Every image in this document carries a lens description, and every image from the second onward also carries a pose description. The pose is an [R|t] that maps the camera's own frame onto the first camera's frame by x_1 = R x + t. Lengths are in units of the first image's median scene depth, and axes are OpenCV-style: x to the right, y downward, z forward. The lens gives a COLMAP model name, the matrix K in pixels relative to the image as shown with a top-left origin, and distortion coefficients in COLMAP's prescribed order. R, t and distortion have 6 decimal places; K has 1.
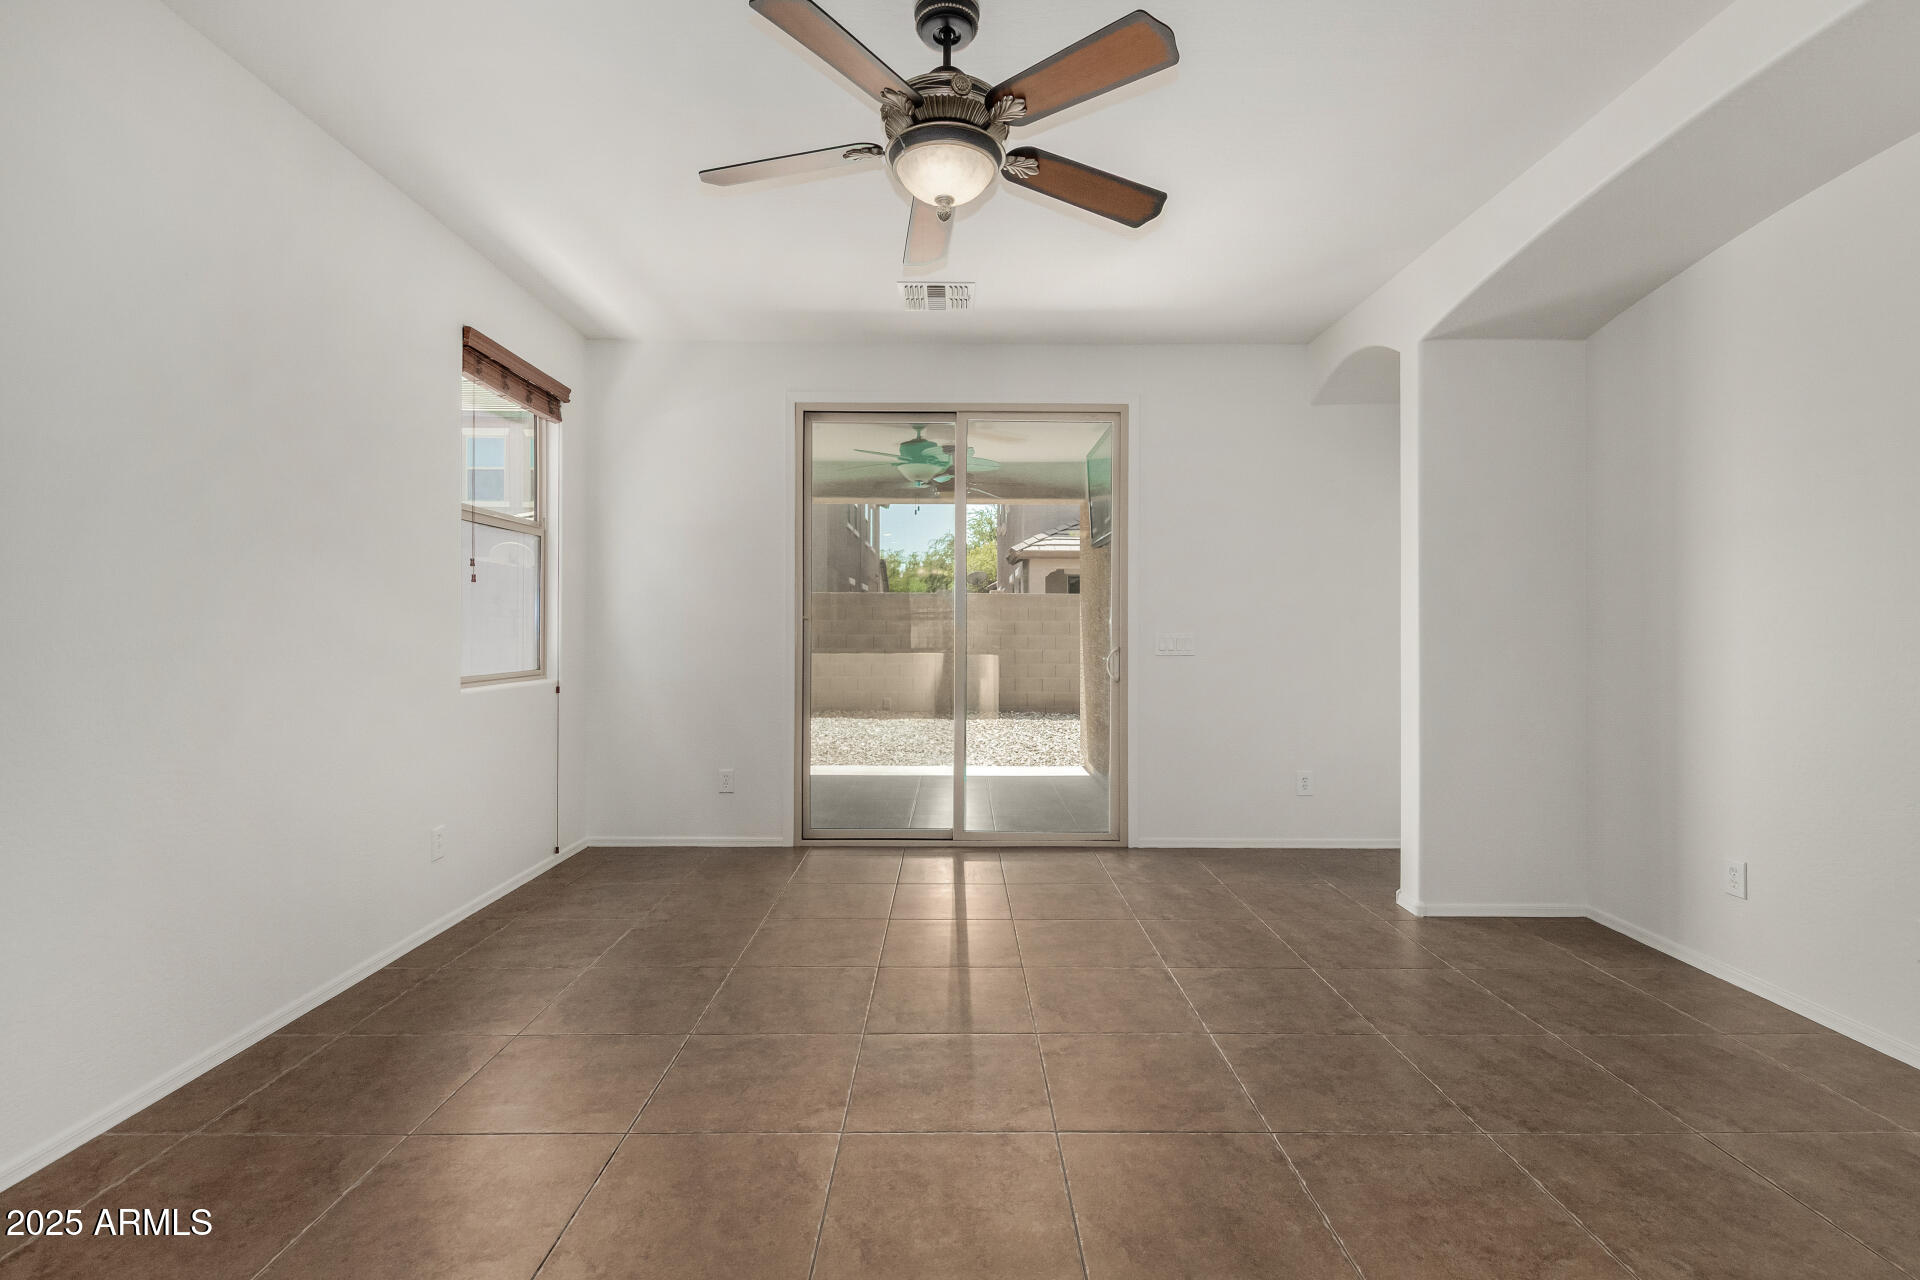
lens RADIAL K [[875.8, 0, 967.7], [0, 875.8, 623.2], [0, 0, 1]] dist [0.004854, -0.001028]
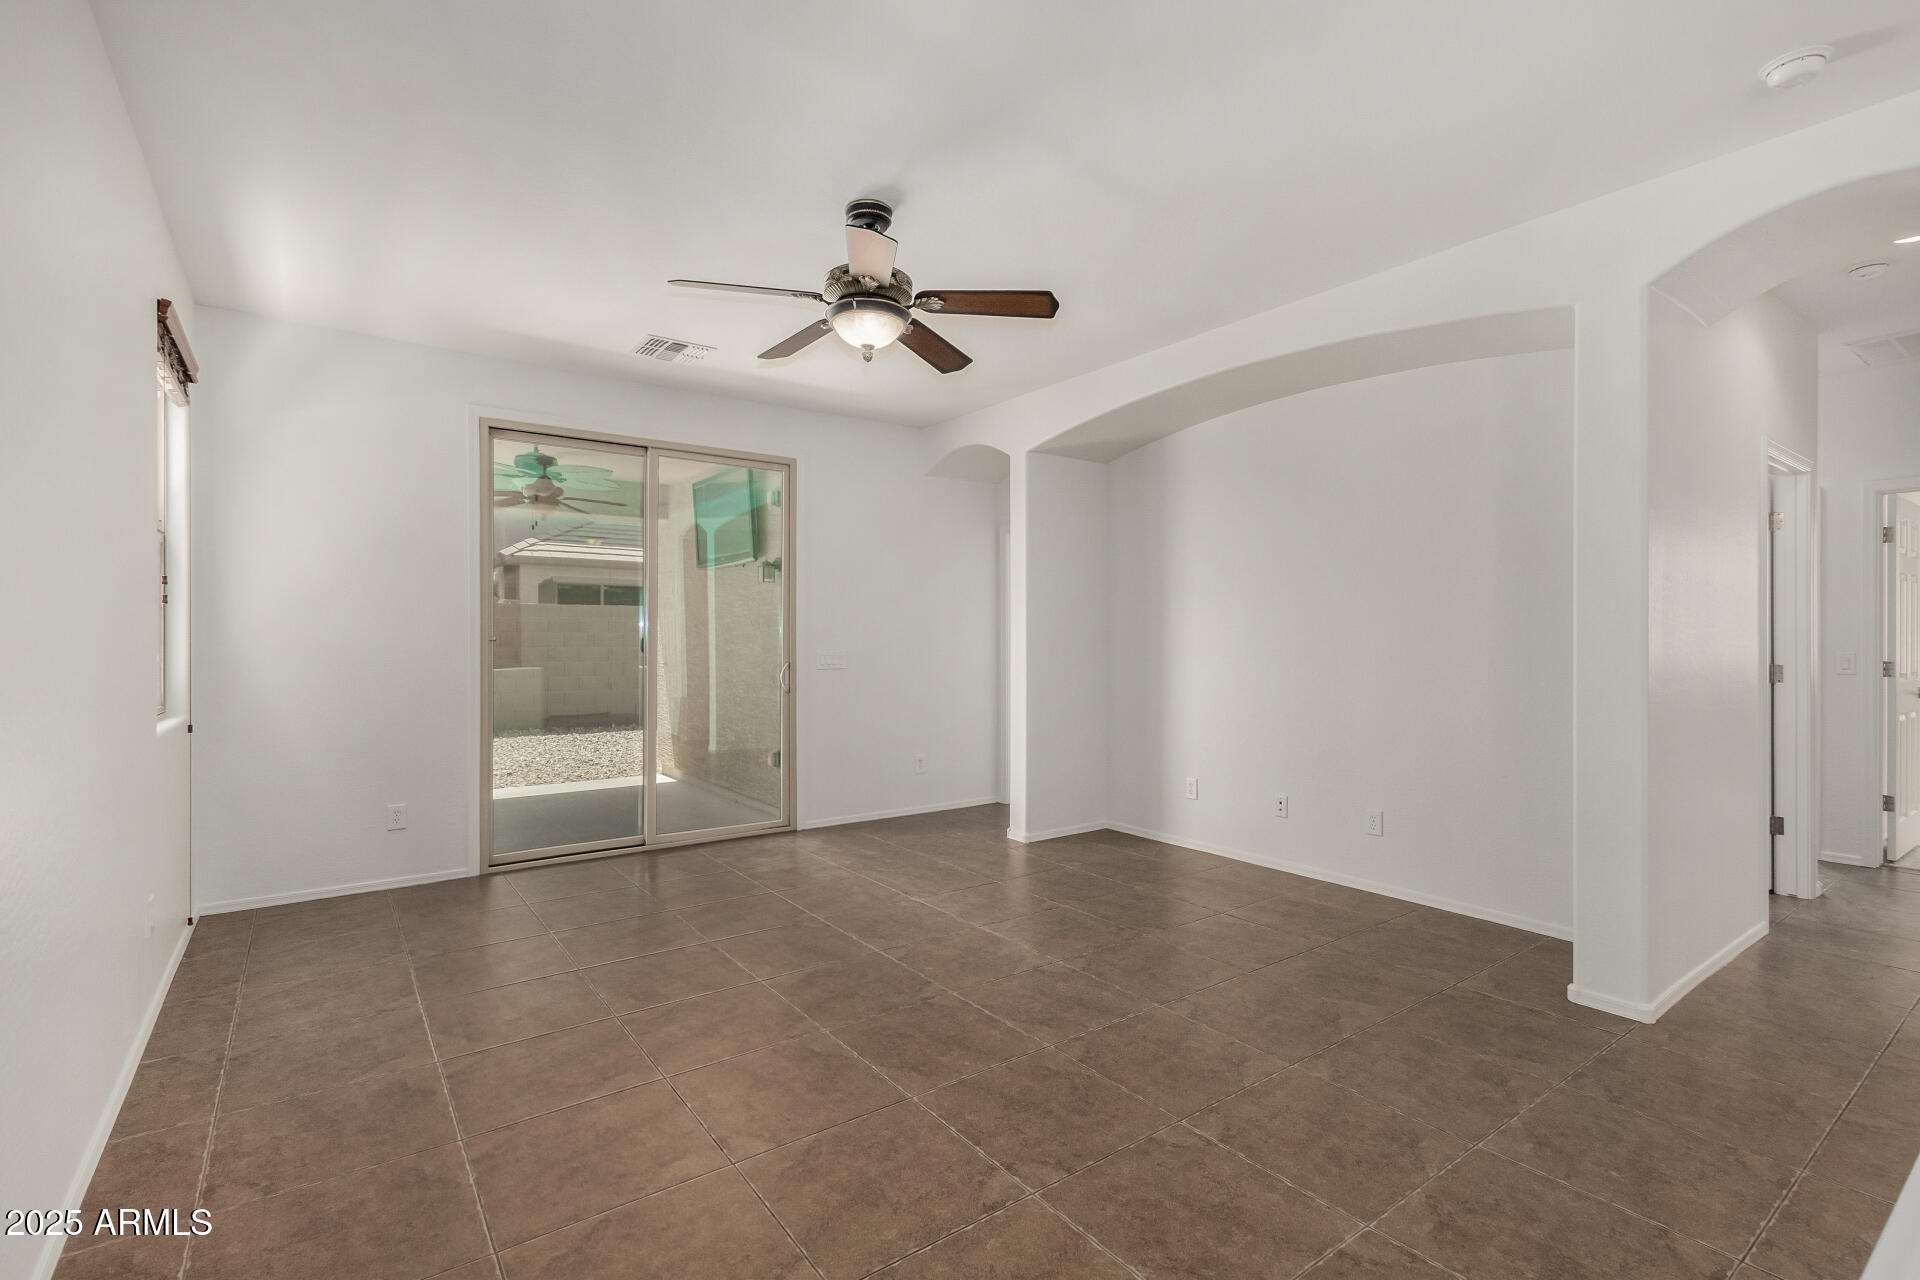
lens RADIAL K [[875.8, 0, 962.0], [0, 875.8, 631.2], [0, 0, 1]] dist [0.004854, -0.001028]
pose [[0.811069, 0.000040, 0.584950, -0.421779], [-0.000996, 0.999999, 0.001313, -0.021435], [-0.584949, -0.001648, 0.811068, -0.123117]]
